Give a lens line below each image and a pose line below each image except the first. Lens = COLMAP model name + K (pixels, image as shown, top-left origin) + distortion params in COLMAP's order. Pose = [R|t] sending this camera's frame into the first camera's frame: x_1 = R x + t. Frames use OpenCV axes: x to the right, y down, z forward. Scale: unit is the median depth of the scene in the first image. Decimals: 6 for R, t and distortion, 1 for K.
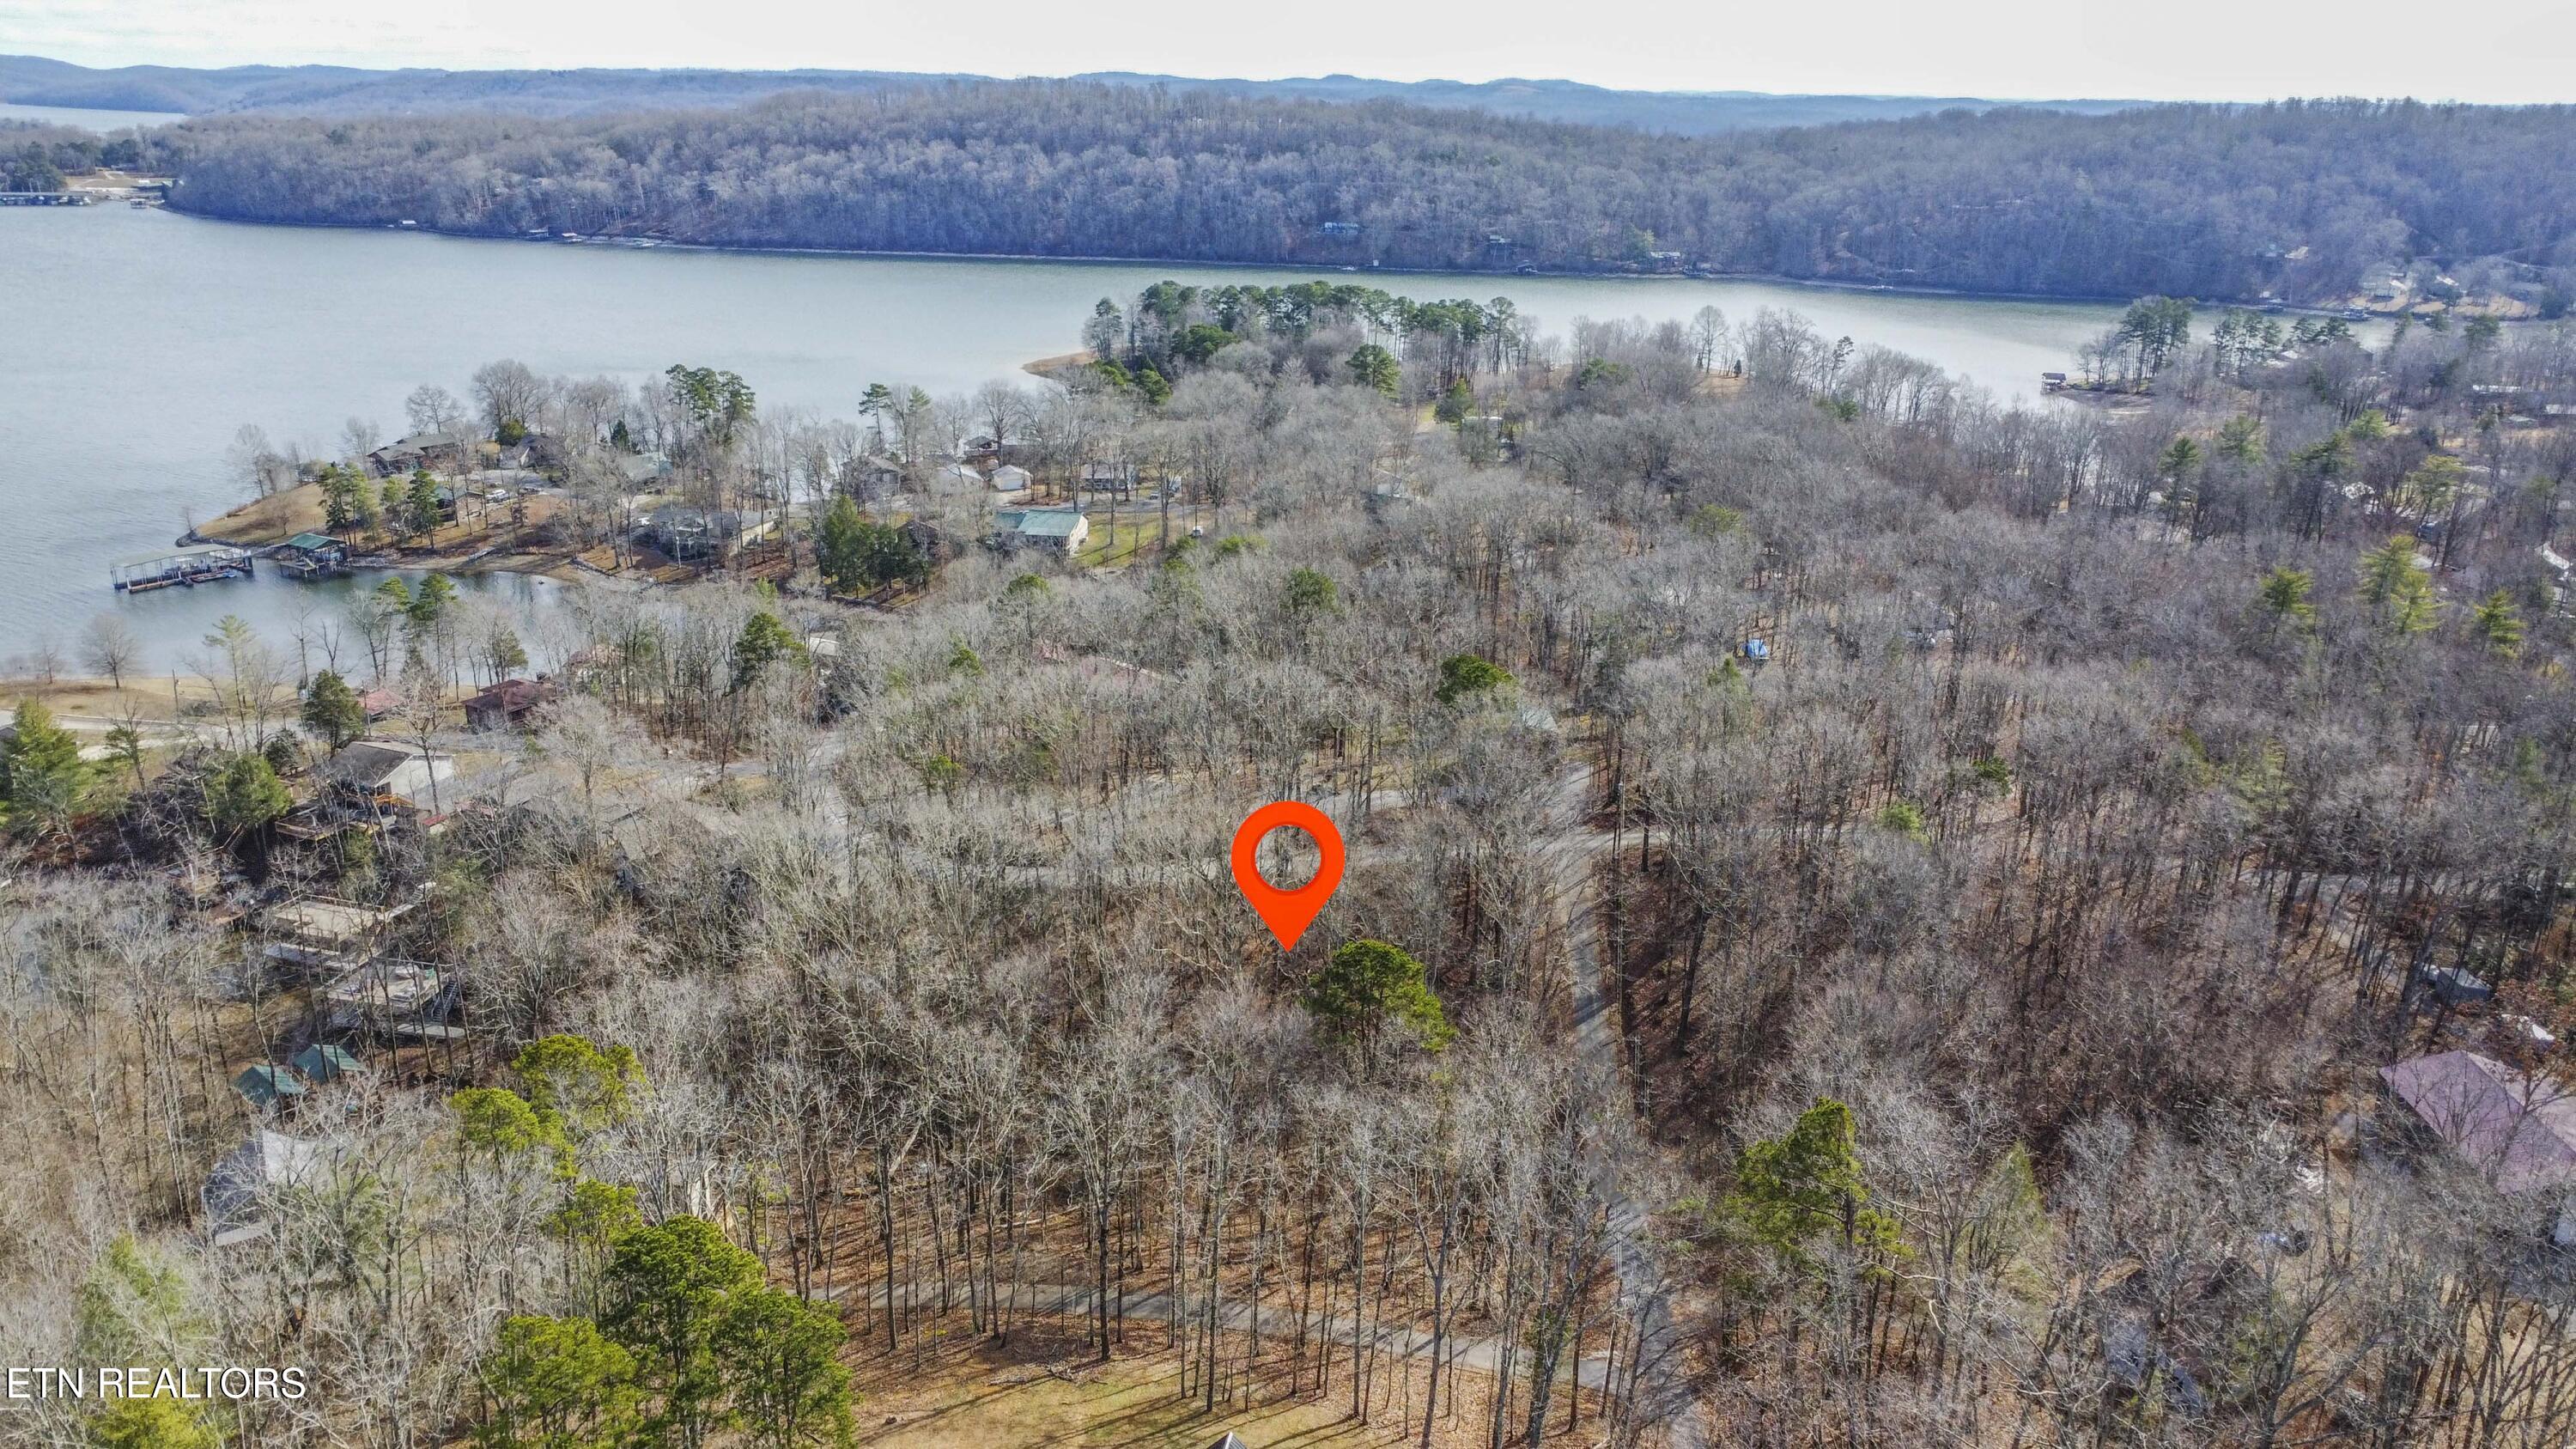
lens RADIAL K [[1882.8, 0, 1288.0], [0, 1882.8, 724.5], [0, 0, 1]] dist [-0.143748, 0.179669]
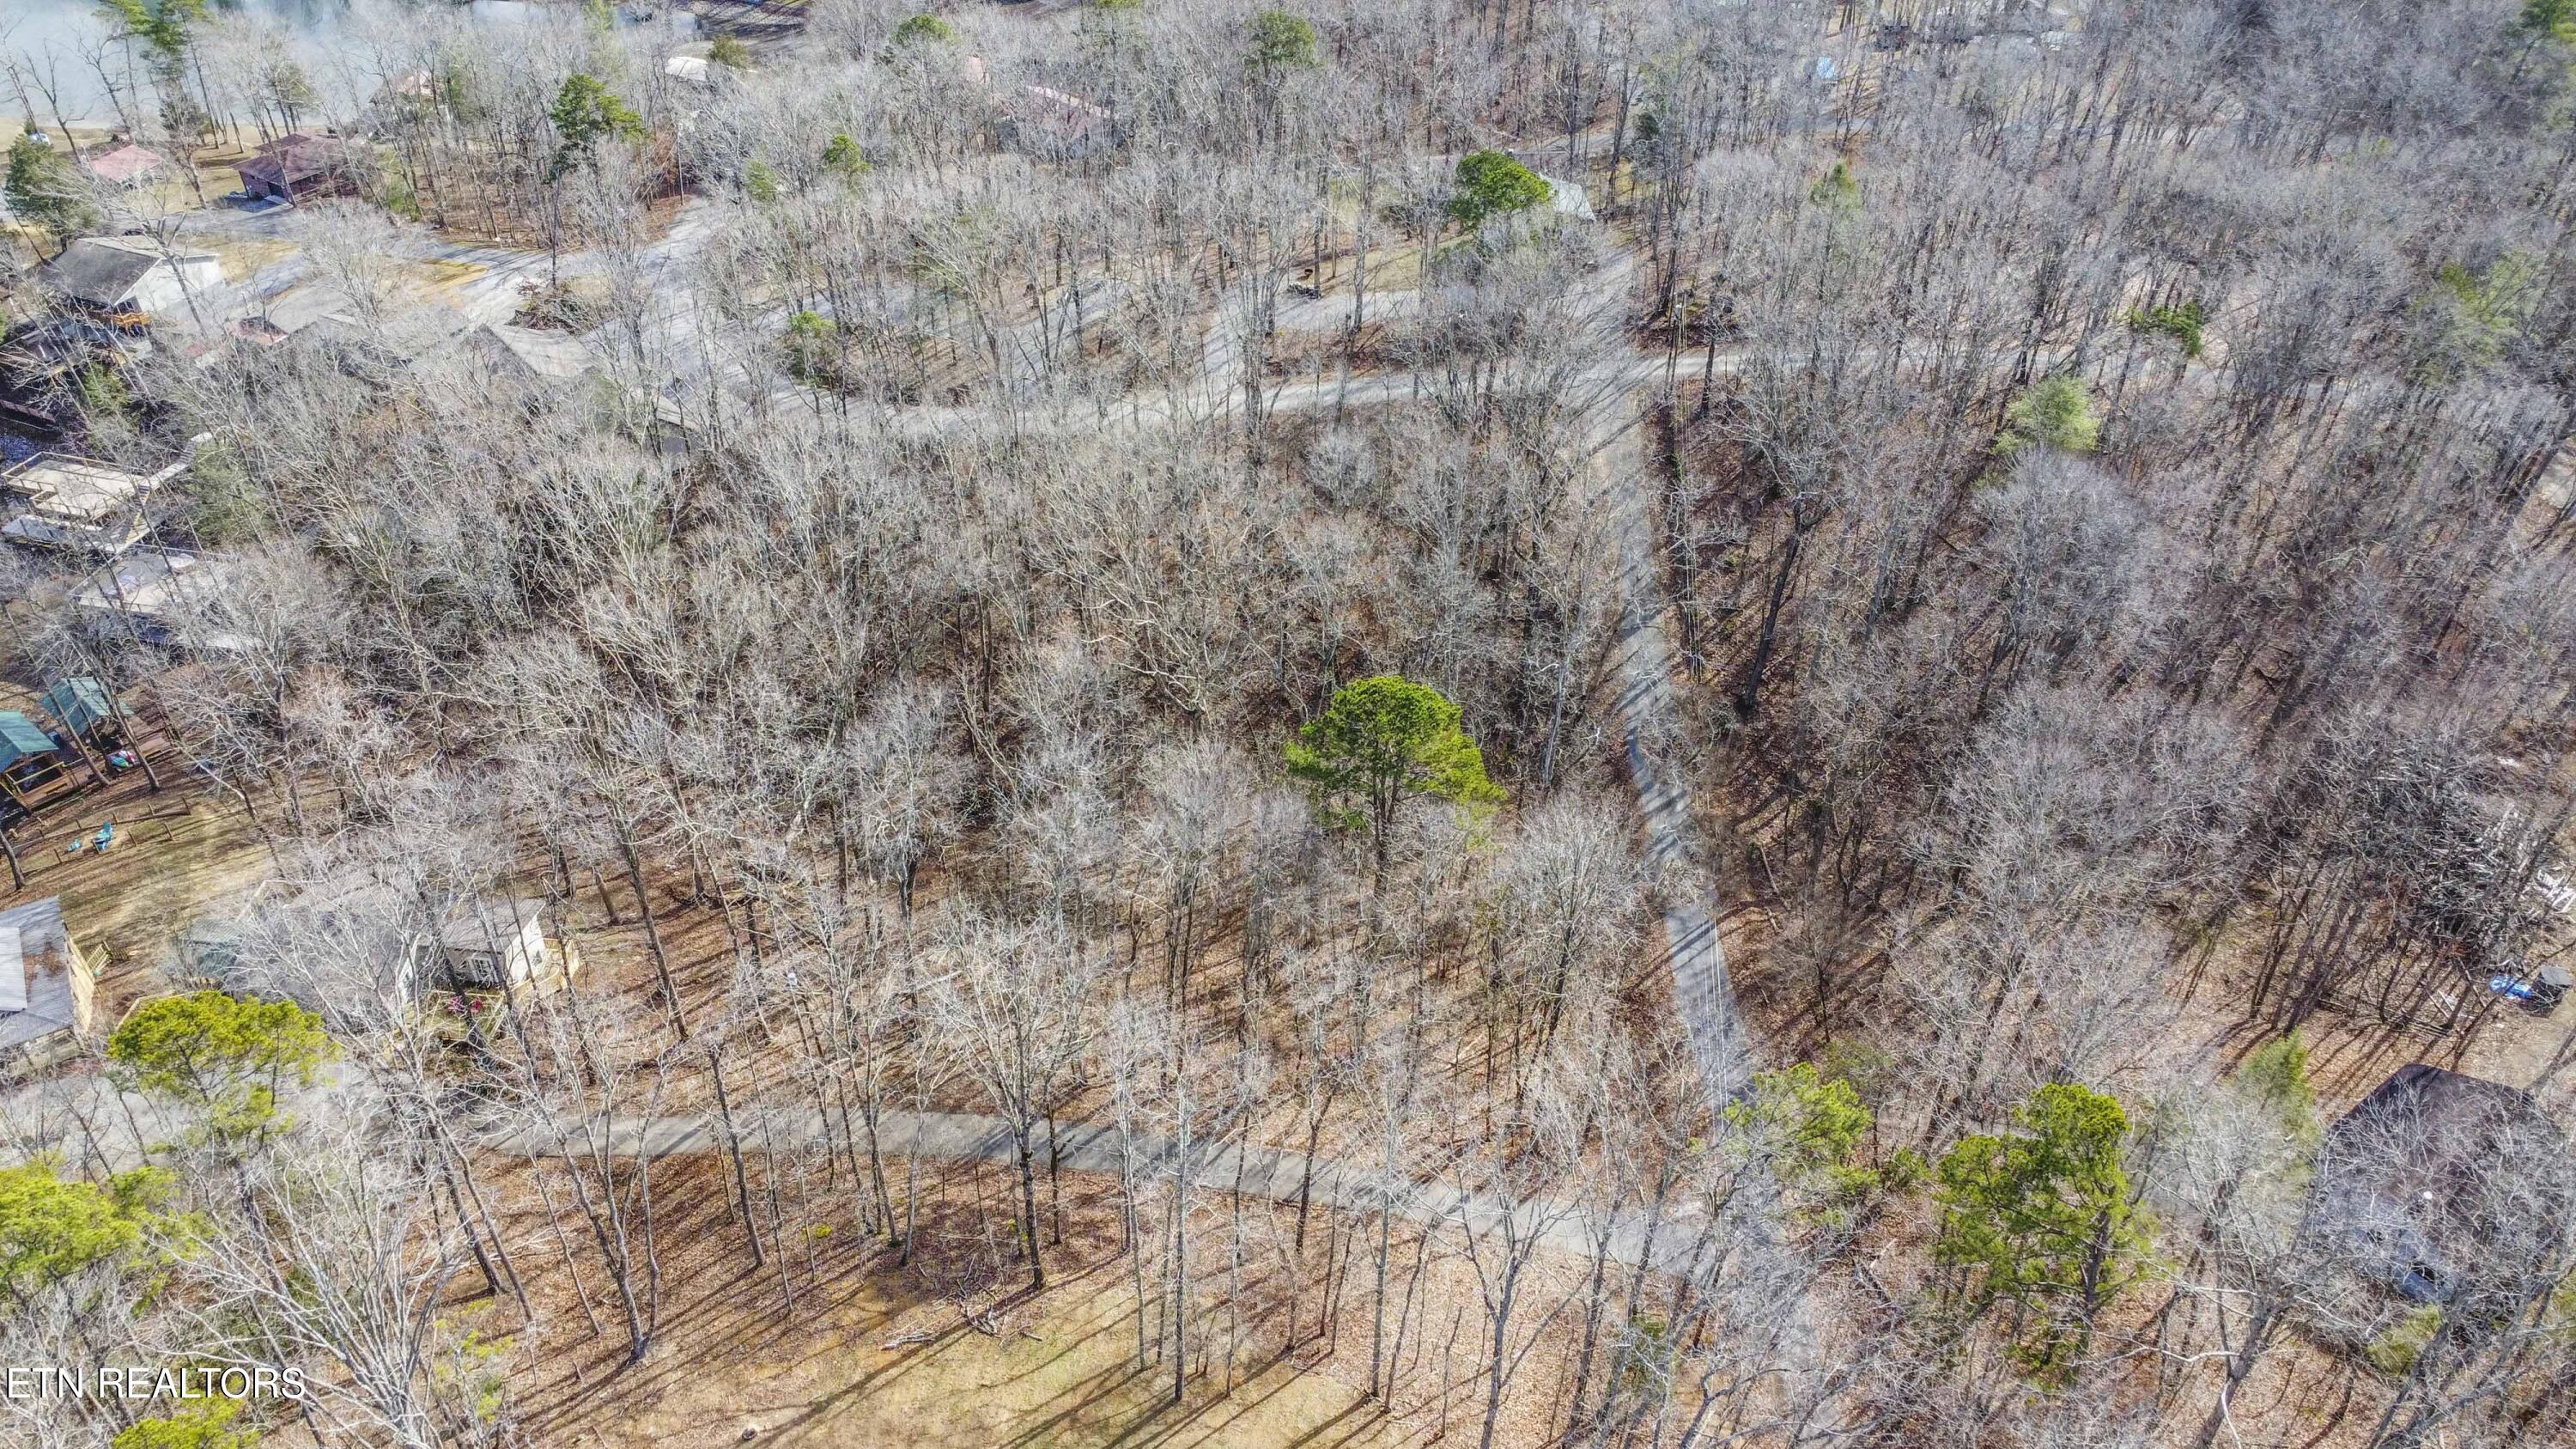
lens RADIAL K [[1882.8, 0, 1288.0], [0, 1882.8, 724.5], [0, 0, 1]] dist [-0.143748, 0.179669]
pose [[0.999768, -0.013746, 0.016574, -0.006582], [0.007199, 0.938812, 0.344356, -0.132033], [-0.020293, -0.344156, 0.938693, 0.366506]]
